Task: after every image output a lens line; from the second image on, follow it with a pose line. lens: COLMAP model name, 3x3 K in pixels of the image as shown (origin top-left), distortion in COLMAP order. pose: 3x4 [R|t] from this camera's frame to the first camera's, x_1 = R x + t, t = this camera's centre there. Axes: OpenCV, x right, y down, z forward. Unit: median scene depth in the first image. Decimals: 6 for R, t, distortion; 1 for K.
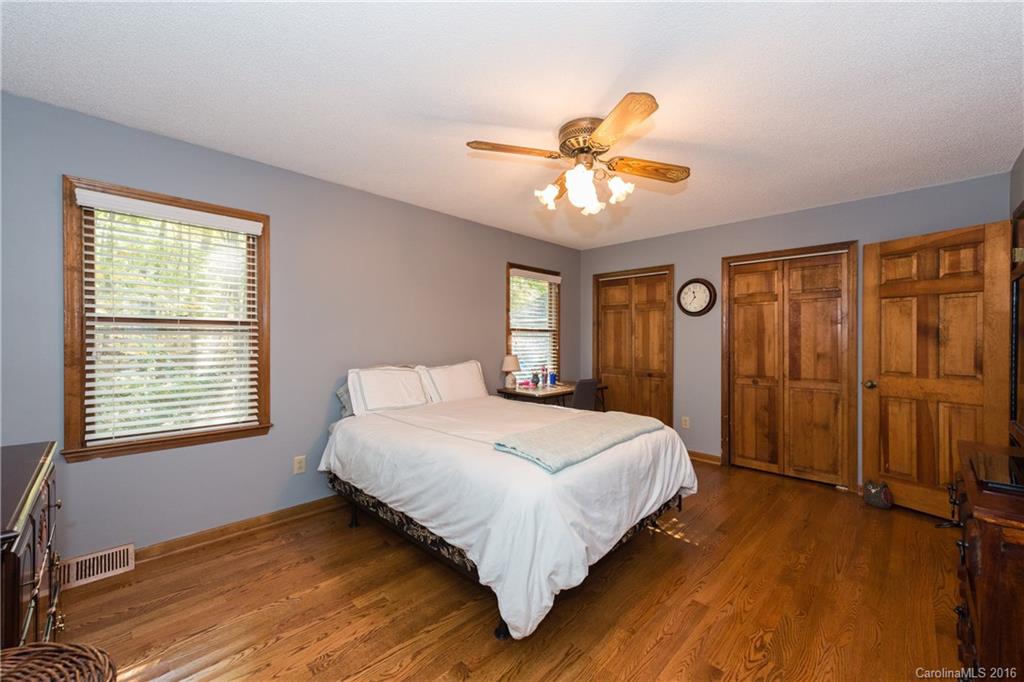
lens RADIAL K [[402.9, 0, 510.5], [0, 402.9, 340.9], [0, 0, 1]] dist [0.000671, -0.000260]
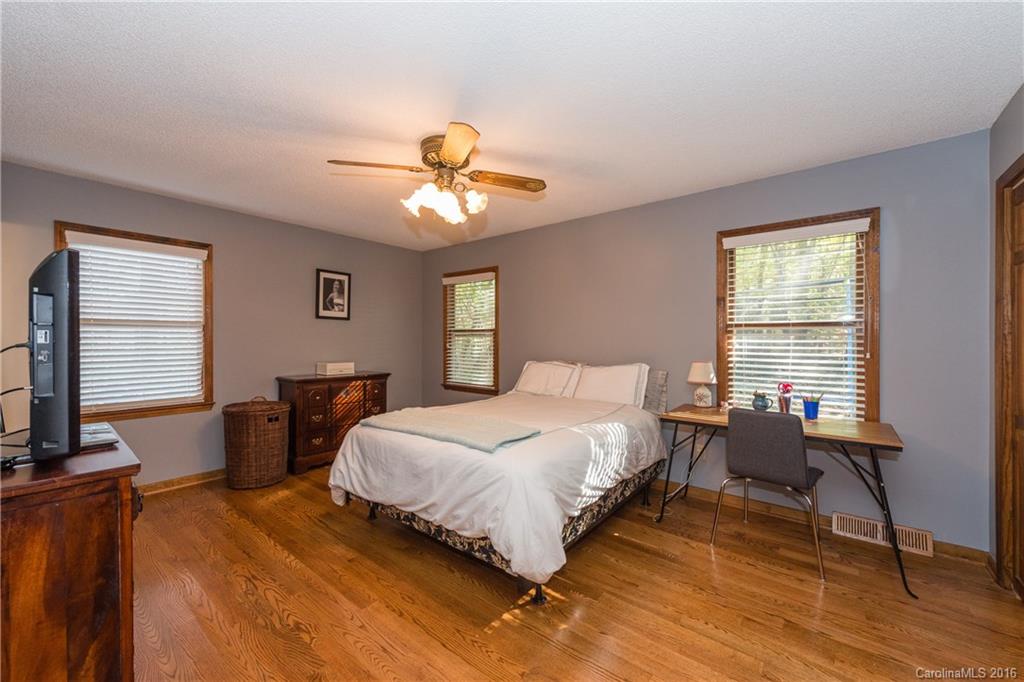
lens RADIAL K [[402.9, 0, 510.5], [0, 402.9, 340.9], [0, 0, 1]] dist [0.000671, -0.000260]
pose [[0.101525, 0.003337, -0.994827, 1.132867], [-0.003041, 0.999991, 0.003044, -0.004361], [0.994828, 0.002716, 0.101534, 0.942973]]
